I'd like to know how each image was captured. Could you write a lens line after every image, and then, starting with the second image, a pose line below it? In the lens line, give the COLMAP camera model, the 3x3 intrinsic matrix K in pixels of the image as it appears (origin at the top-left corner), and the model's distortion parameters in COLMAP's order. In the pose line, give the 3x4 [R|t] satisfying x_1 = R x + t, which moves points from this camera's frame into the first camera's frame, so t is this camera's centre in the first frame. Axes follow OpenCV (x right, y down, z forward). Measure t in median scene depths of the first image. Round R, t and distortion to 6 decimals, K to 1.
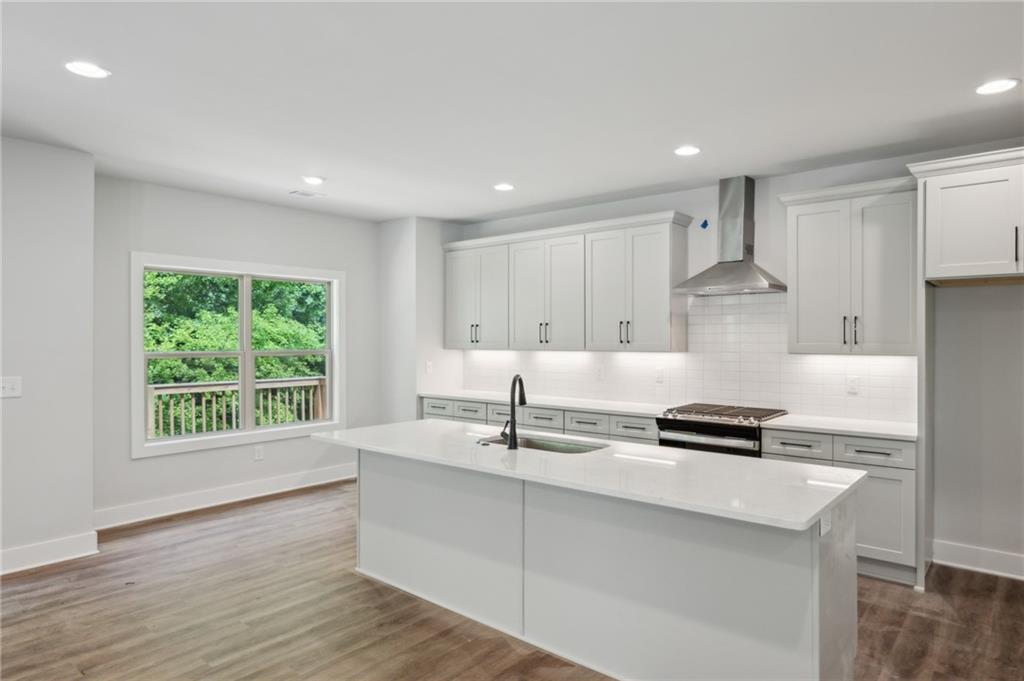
lens RADIAL K [[621.6, 0, 538.7], [0, 621.6, 345.0], [0, 0, 1]] dist [0.015528, -0.002940]
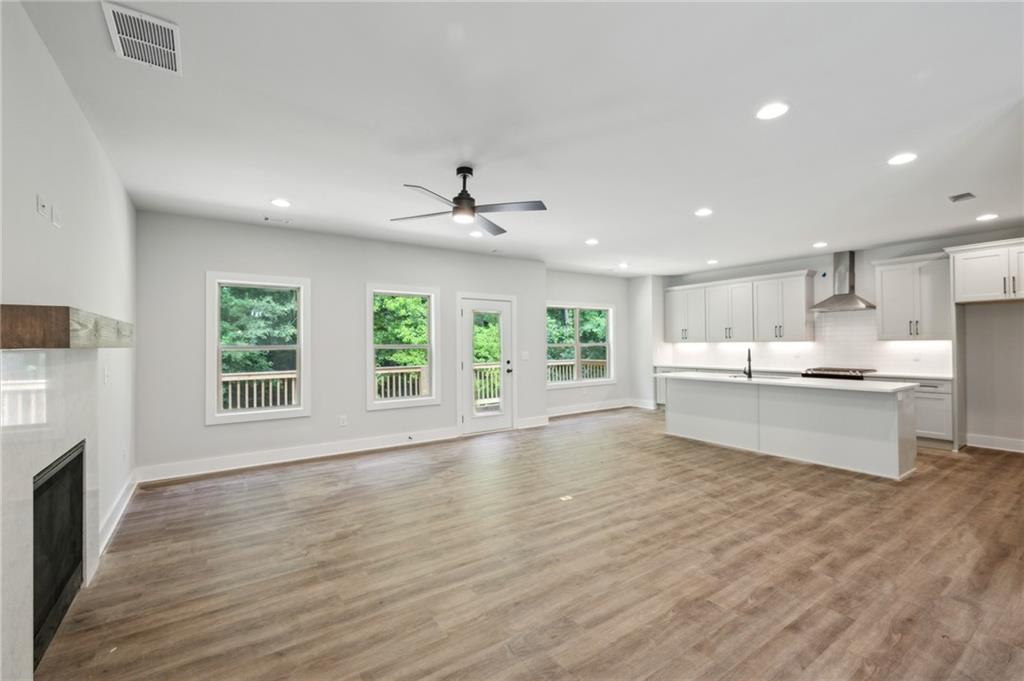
lens RADIAL K [[448.4, 0, 521.2], [0, 448.4, 342.0], [0, 0, 1]] dist [-0.001089, 0.000751]
pose [[0.963415, -0.010823, -0.267795, -0.292916], [0.007222, 0.999870, -0.014429, 0.029688], [0.267916, 0.011967, 0.963368, -0.641391]]
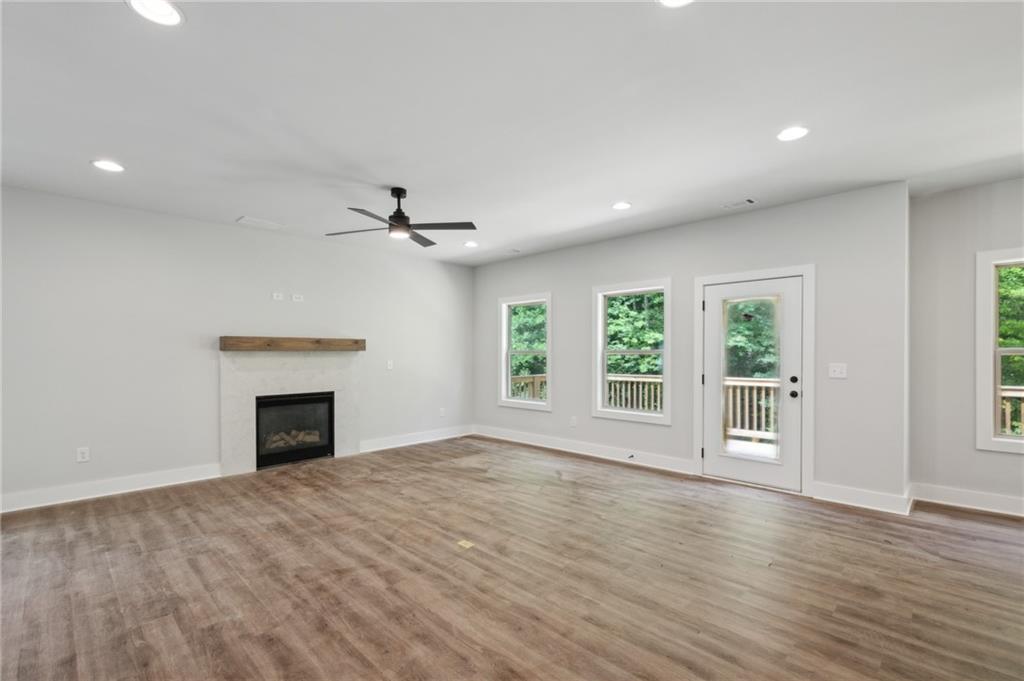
lens RADIAL K [[448.4, 0, 493.1], [0, 448.4, 357.2], [0, 0, 1]] dist [-0.001089, 0.000751]
pose [[-0.108224, 0.006965, -0.994102, 0.202307], [-0.008706, 0.999930, 0.007954, 0.029302], [0.994088, 0.009515, -0.108156, 0.282870]]
